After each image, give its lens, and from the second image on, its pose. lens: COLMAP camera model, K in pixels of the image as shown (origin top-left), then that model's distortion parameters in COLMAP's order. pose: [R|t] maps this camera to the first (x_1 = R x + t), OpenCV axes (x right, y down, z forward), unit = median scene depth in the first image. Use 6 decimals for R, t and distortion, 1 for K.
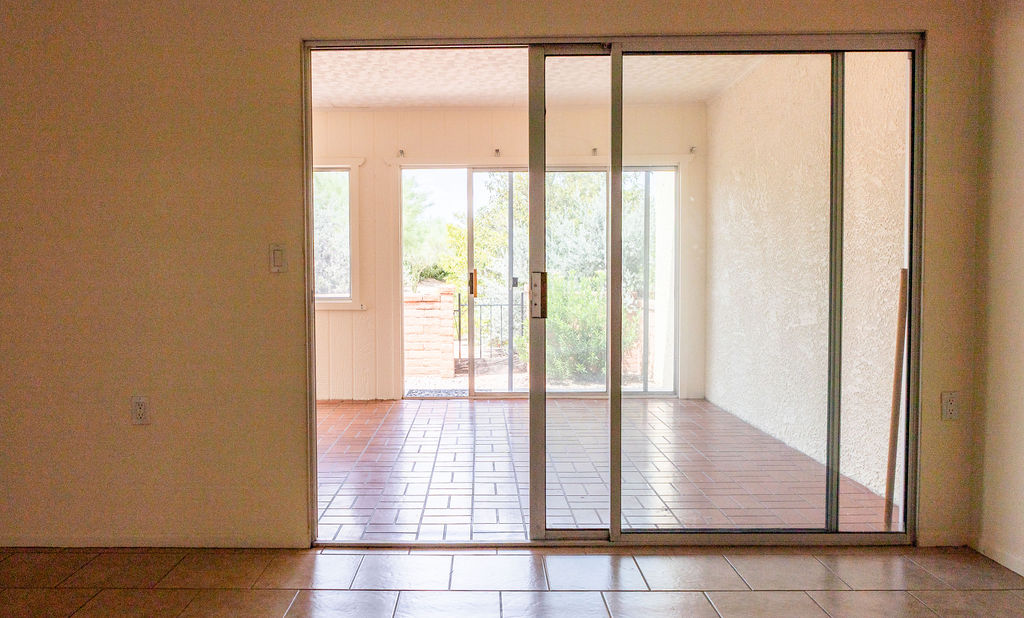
lens RADIAL K [[906.6, 0, 512.0], [0, 906.6, 309.0], [0, 0, 1]] dist [-0.000148, -0.000061]
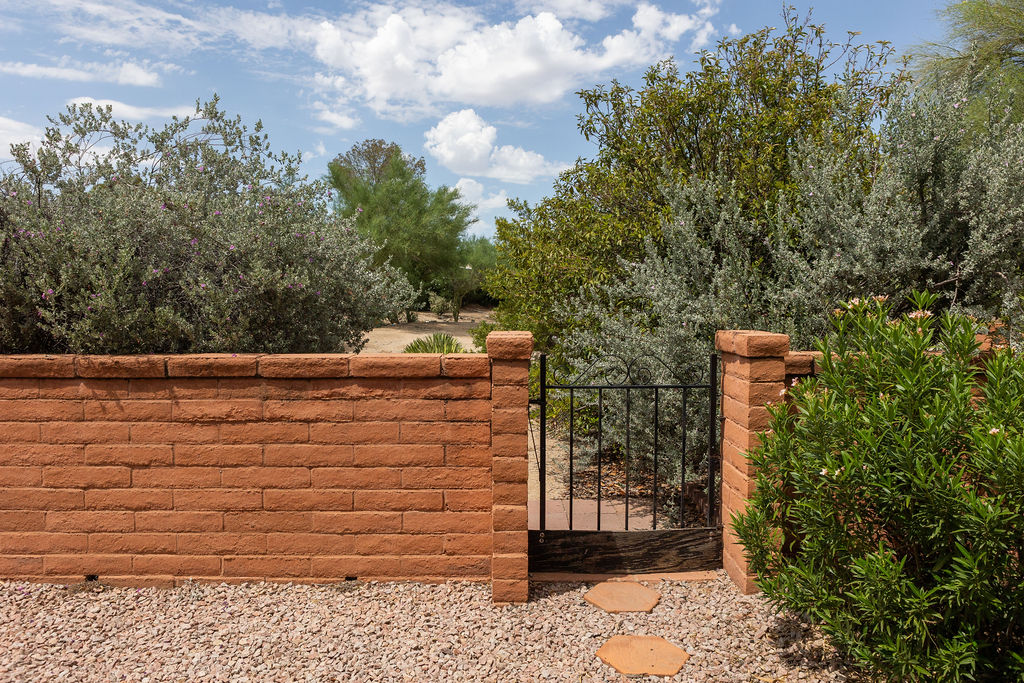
lens RADIAL K [[706.7, 0, 512.0], [0, 706.7, 341.5], [0, 0, 1]] dist [-0.020904, 0.004769]
pose [[0.999237, 0.007576, -0.038306, -0.054543], [-0.006728, 0.999730, 0.022222, -0.026653], [0.038464, -0.021947, 0.999019, 0.654354]]
